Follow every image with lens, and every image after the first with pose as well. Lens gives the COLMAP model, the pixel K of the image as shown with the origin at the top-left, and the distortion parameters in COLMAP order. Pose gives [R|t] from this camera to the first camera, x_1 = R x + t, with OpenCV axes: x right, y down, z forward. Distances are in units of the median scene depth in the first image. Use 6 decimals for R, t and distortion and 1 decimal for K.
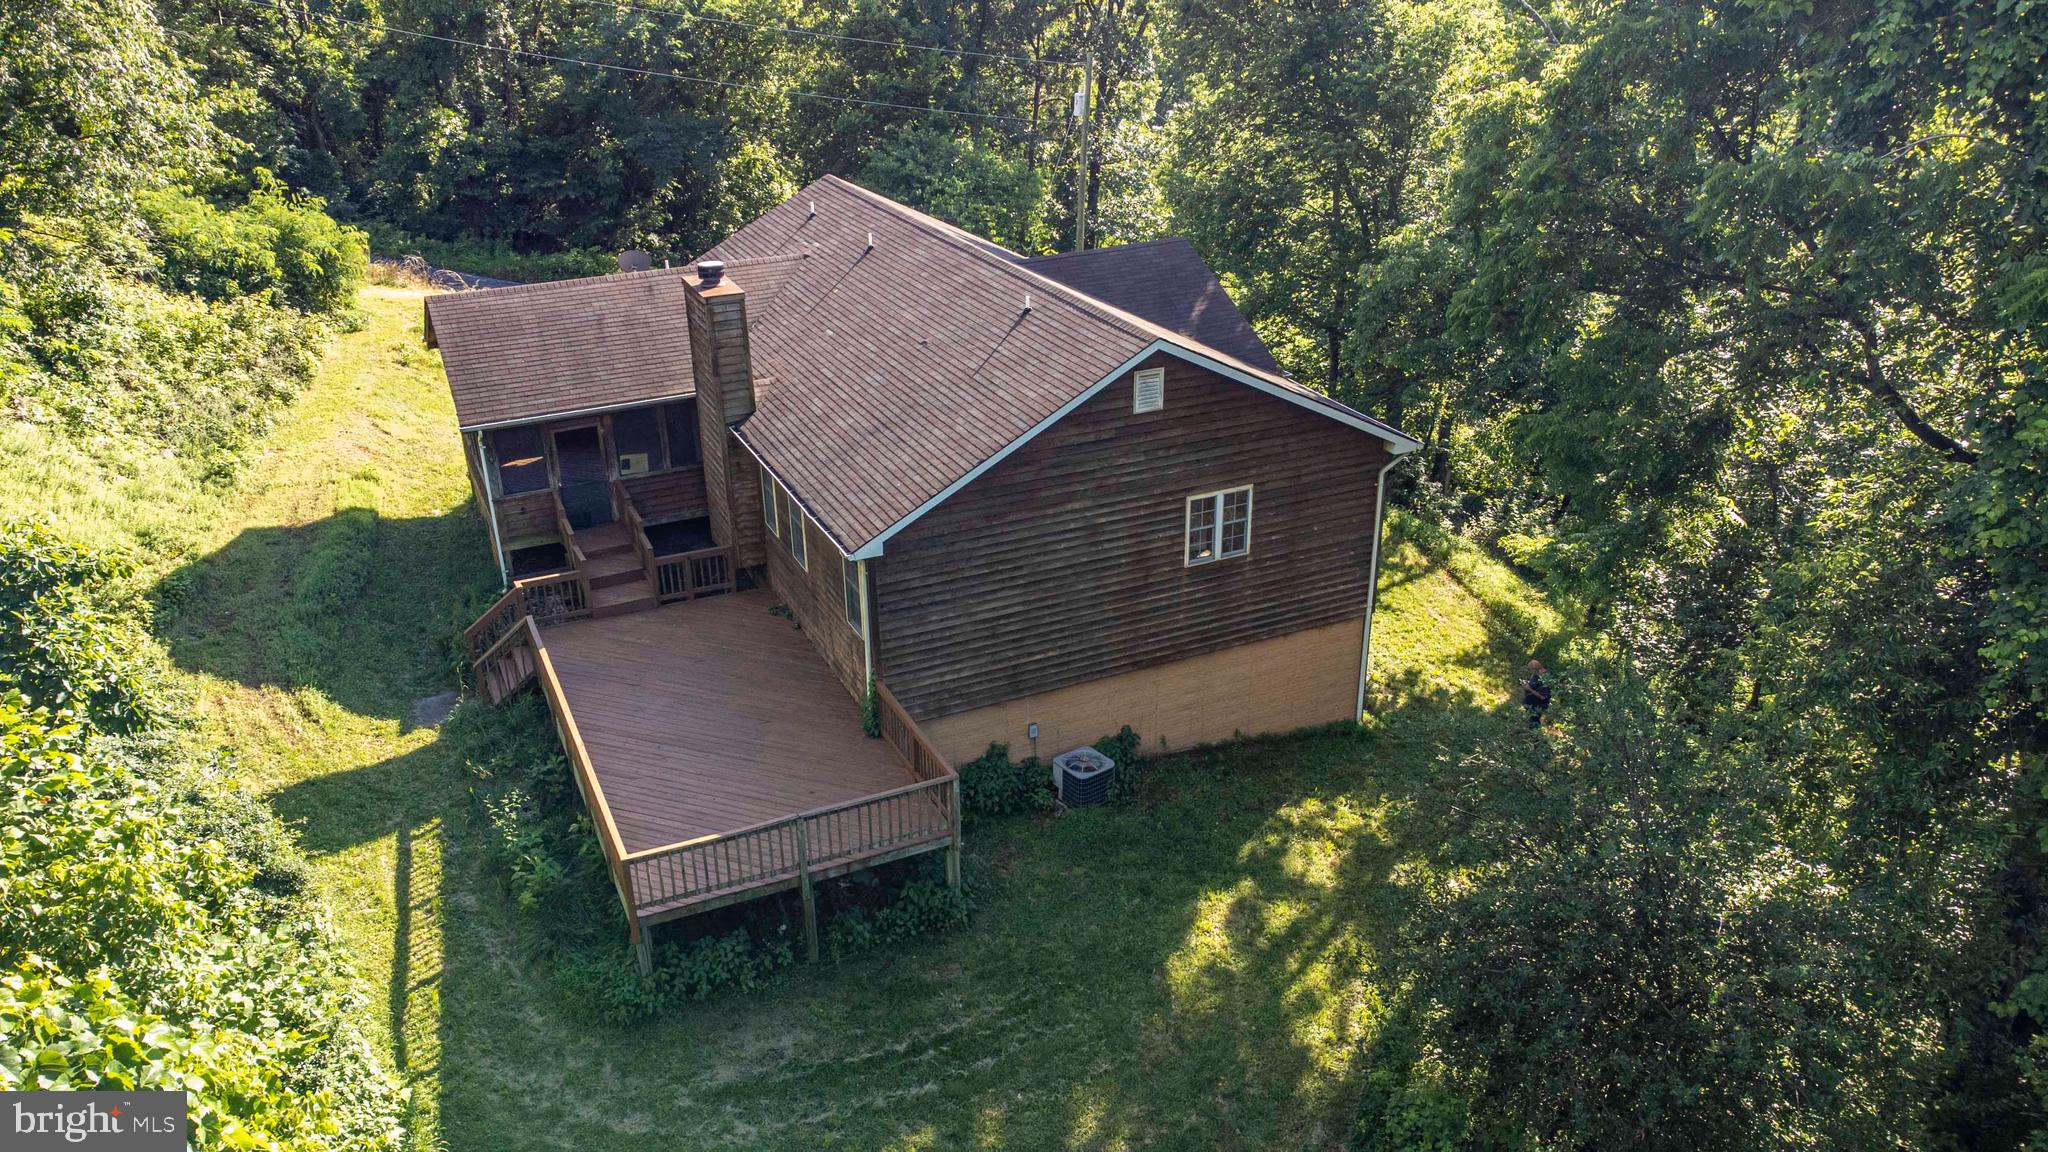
lens RADIAL K [[1546.0, 0, 1024.0], [0, 1546.0, 576.0], [0, 0, 1]] dist [0.001873, 0.110704]
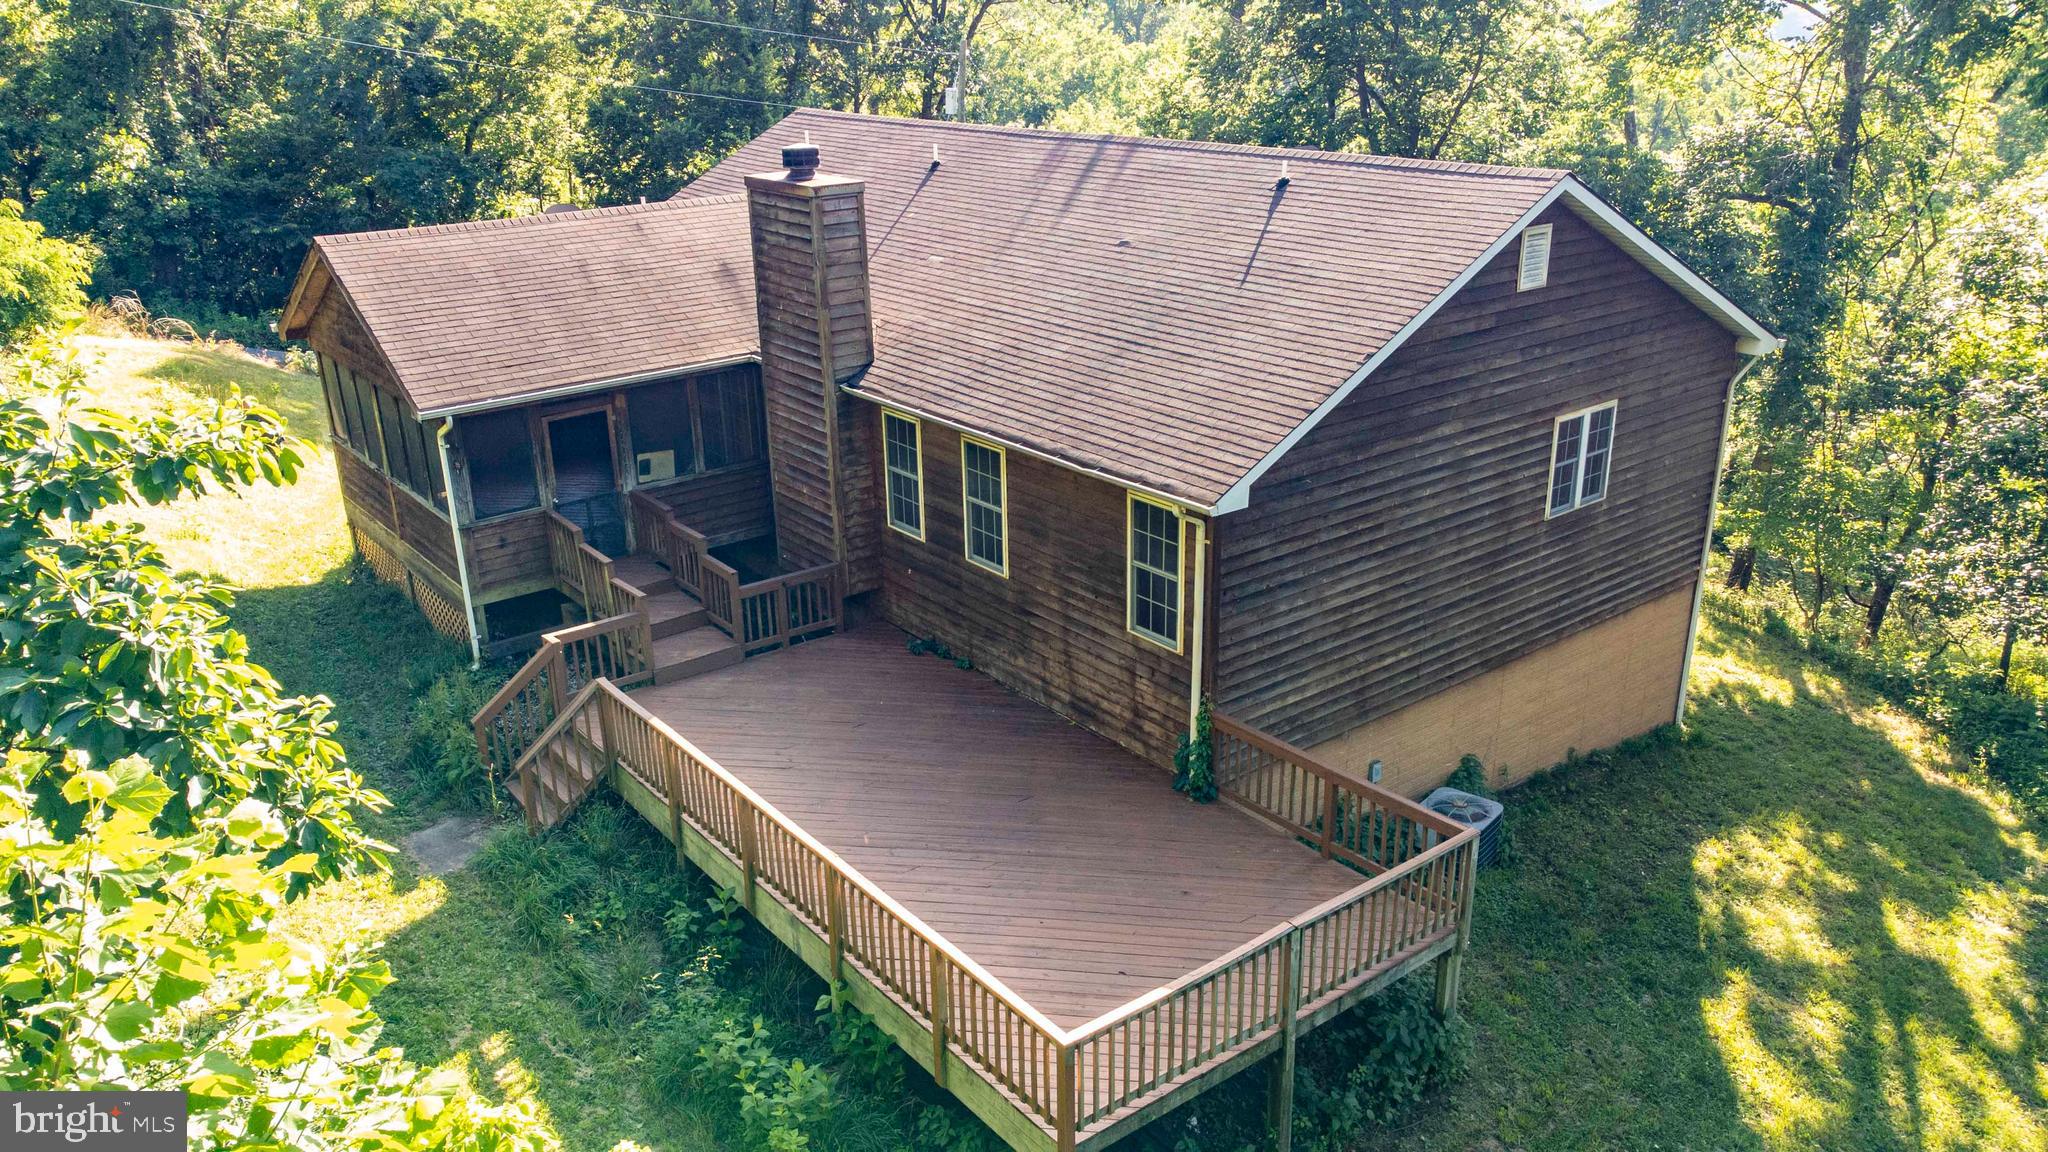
lens RADIAL K [[1546.0, 0, 1024.0], [0, 1546.0, 576.0], [0, 0, 1]] dist [0.001873, 0.110704]
pose [[0.974845, -0.083477, 0.206661, -0.269731], [0.097489, 0.993513, -0.058555, 0.036949], [-0.200432, 0.077229, 0.976659, 0.336232]]
